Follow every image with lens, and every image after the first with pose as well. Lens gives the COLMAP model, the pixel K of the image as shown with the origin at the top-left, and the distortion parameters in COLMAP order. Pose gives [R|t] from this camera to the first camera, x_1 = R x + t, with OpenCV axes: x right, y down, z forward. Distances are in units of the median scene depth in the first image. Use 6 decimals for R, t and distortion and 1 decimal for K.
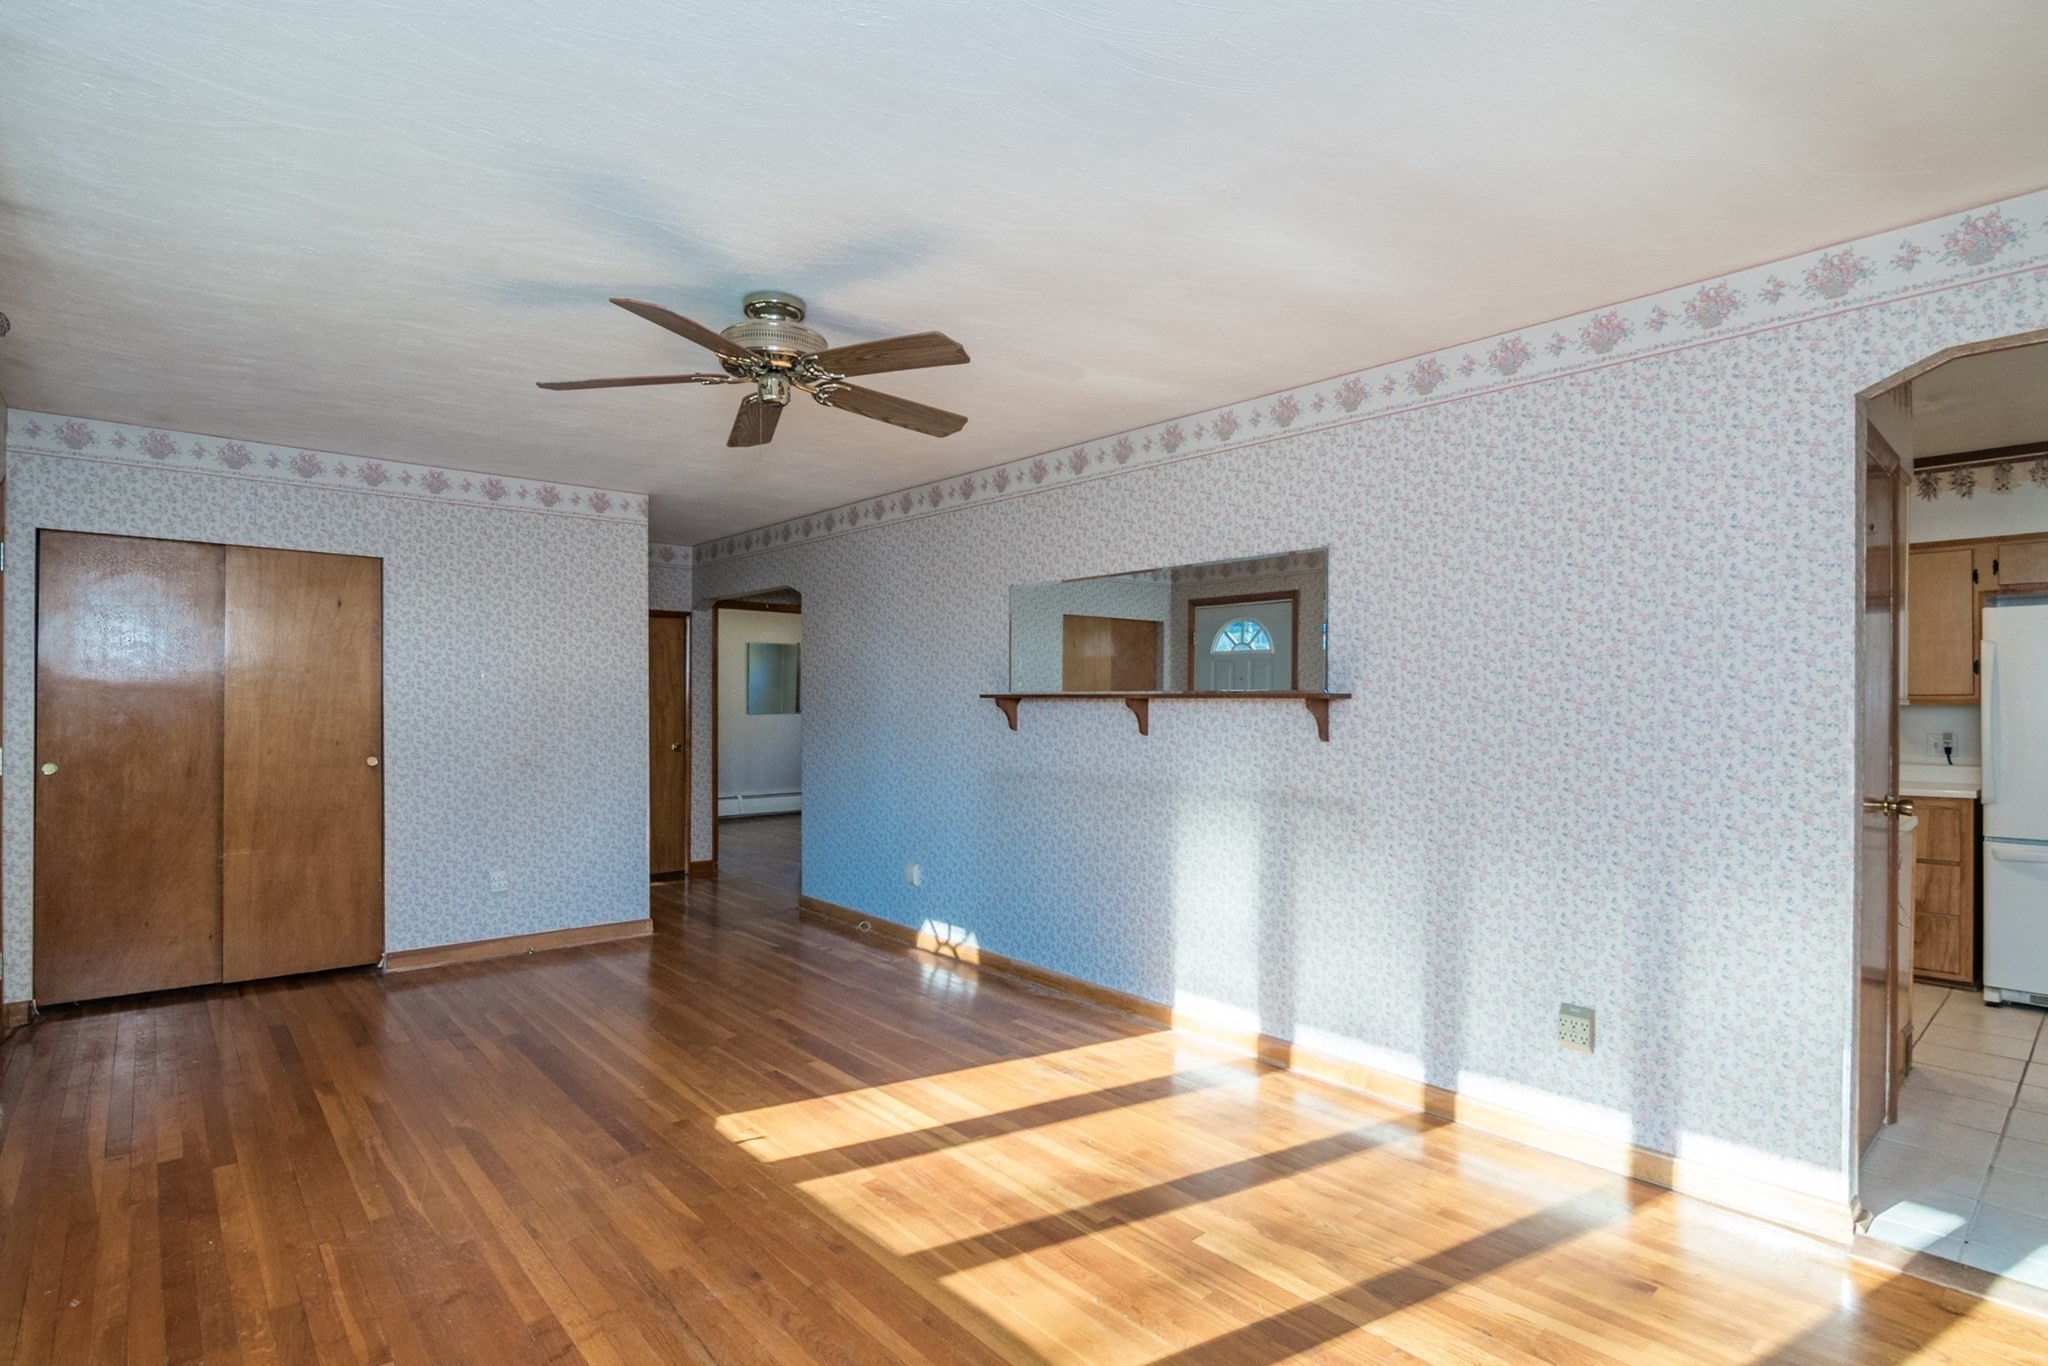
lens RADIAL K [[1006.4, 0, 1029.1], [0, 1006.4, 687.0], [0, 0, 1]] dist [-0.008705, -0.003742]
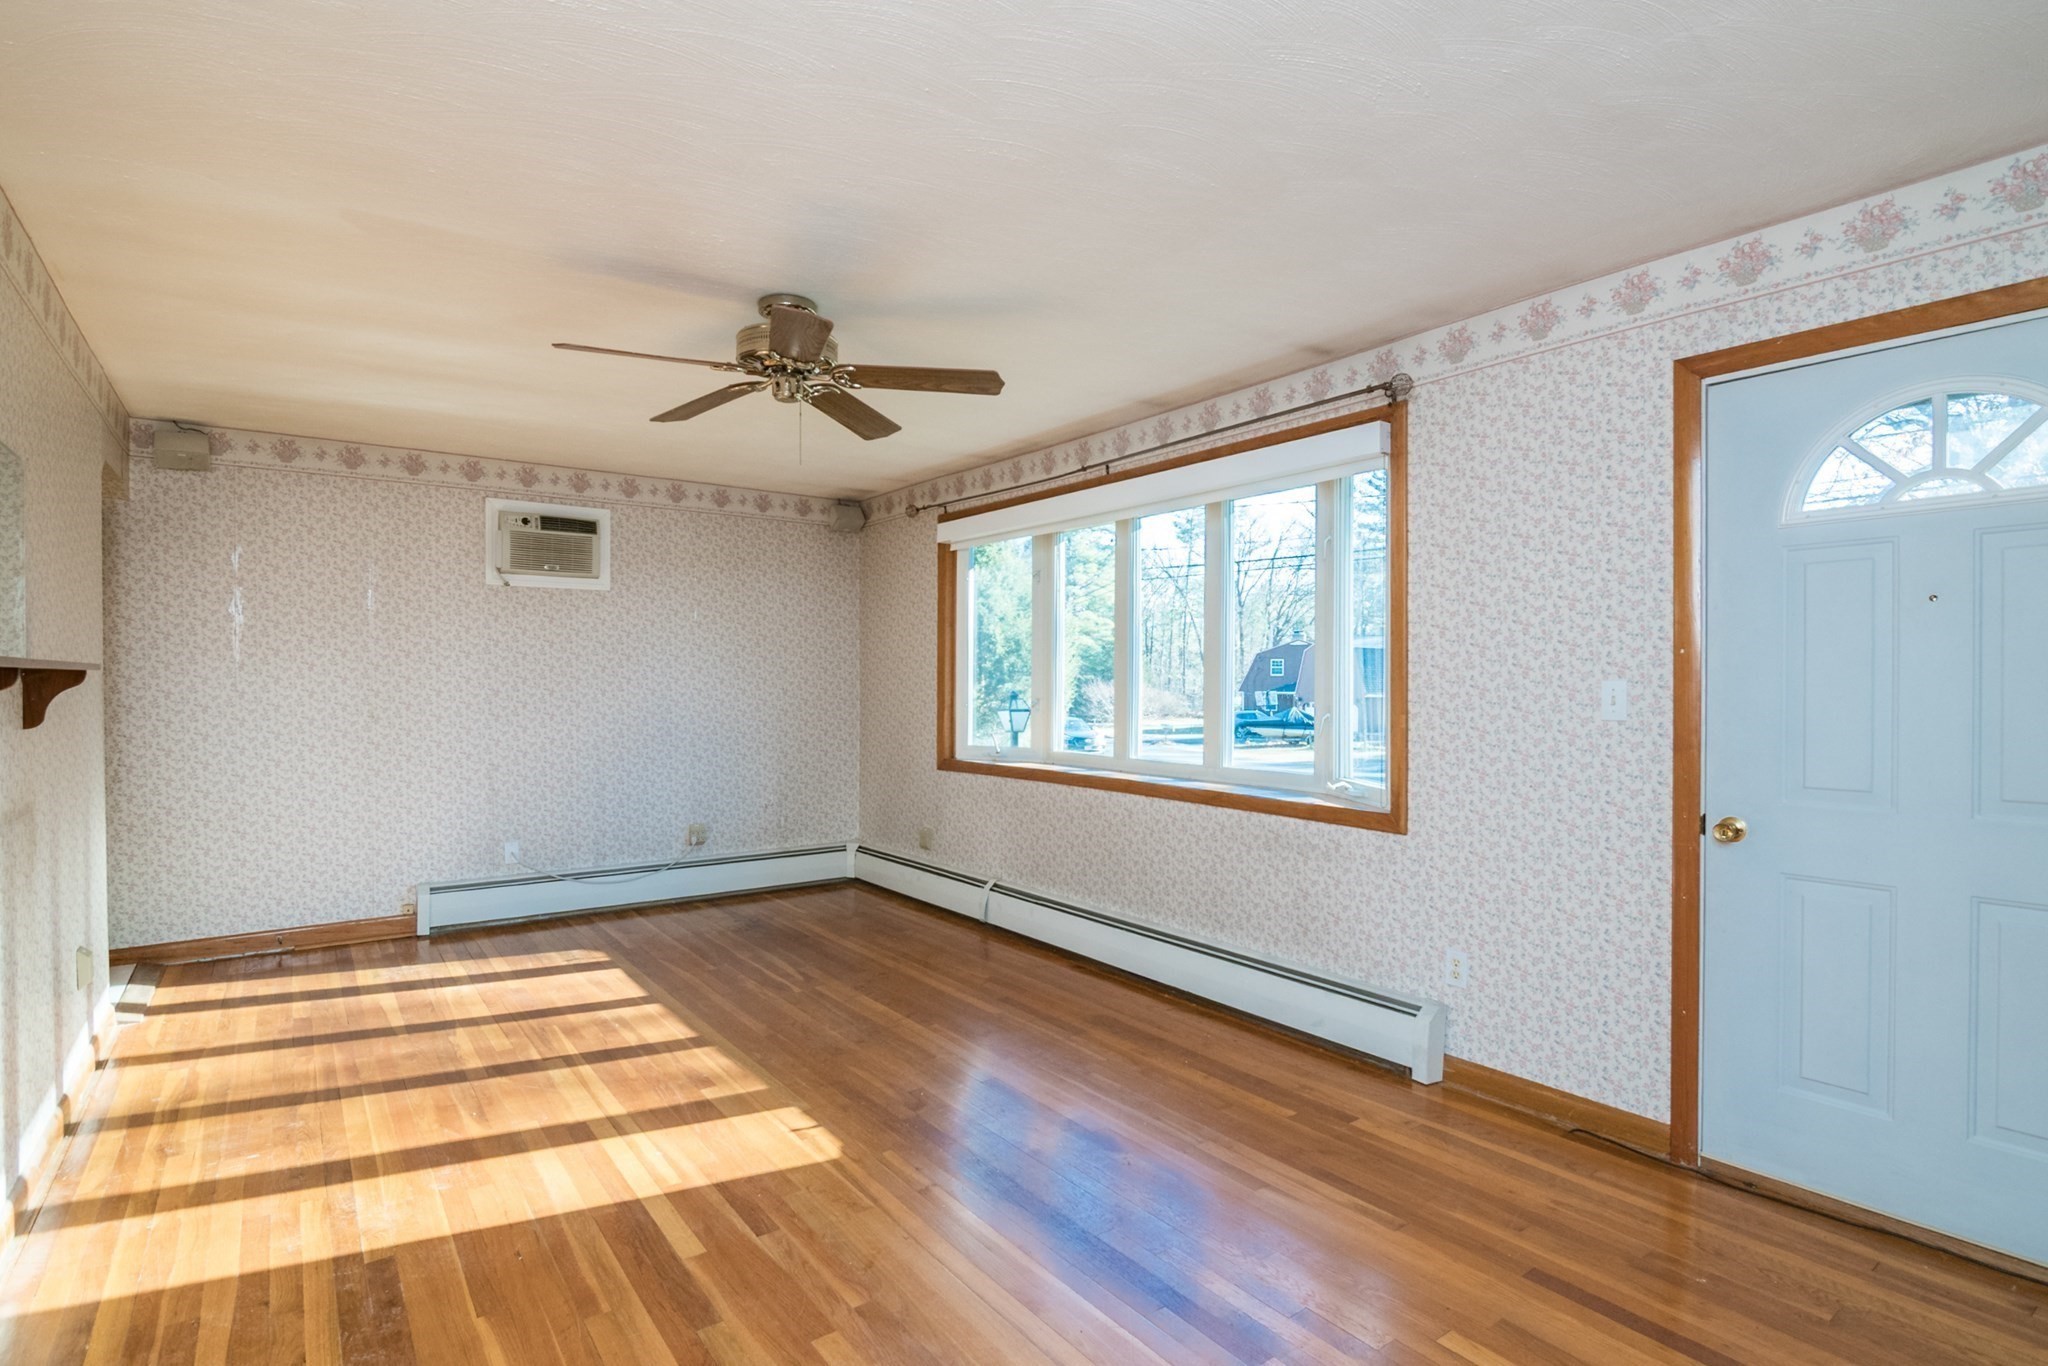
lens RADIAL K [[1006.4, 0, 1023.9], [0, 1006.4, 690.2], [0, 0, 1]] dist [-0.008705, -0.003742]
pose [[-0.995908, -0.009280, 0.089897, -0.487811], [-0.009743, 0.999941, -0.004717, 0.024255], [-0.089848, -0.005574, -0.995940, 1.667527]]
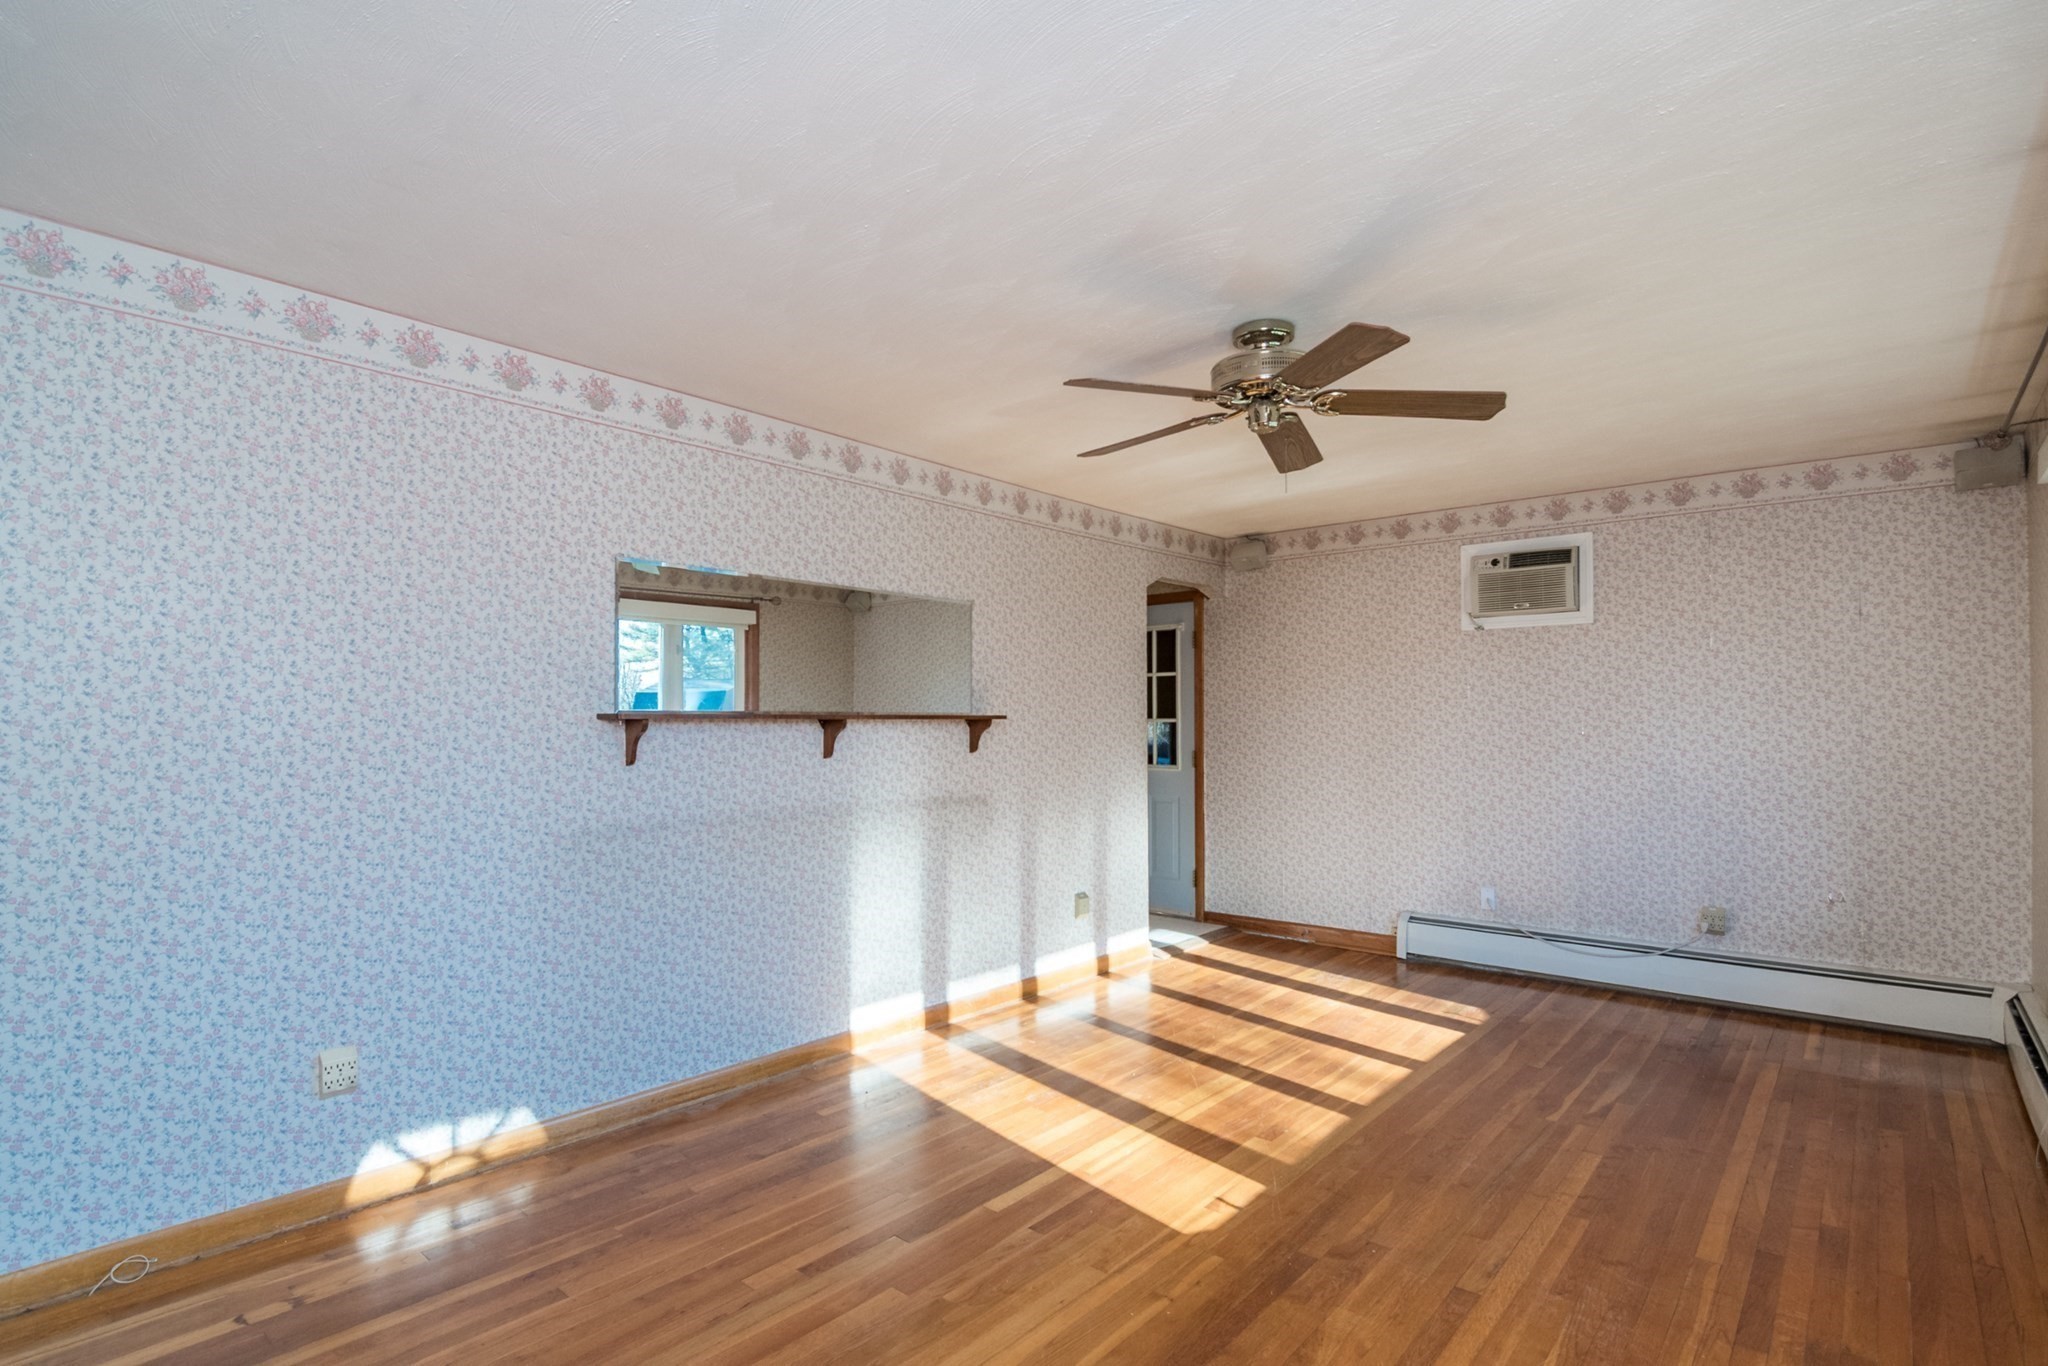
lens RADIAL K [[1006.4, 0, 992.3], [0, 1006.4, 708.7], [0, 0, 1]] dist [-0.008705, -0.003742]
pose [[-0.115364, 0.005699, 0.993307, -0.994651], [-0.014010, 0.999875, -0.007364, 0.007547], [-0.993224, -0.014766, -0.115270, 1.132153]]
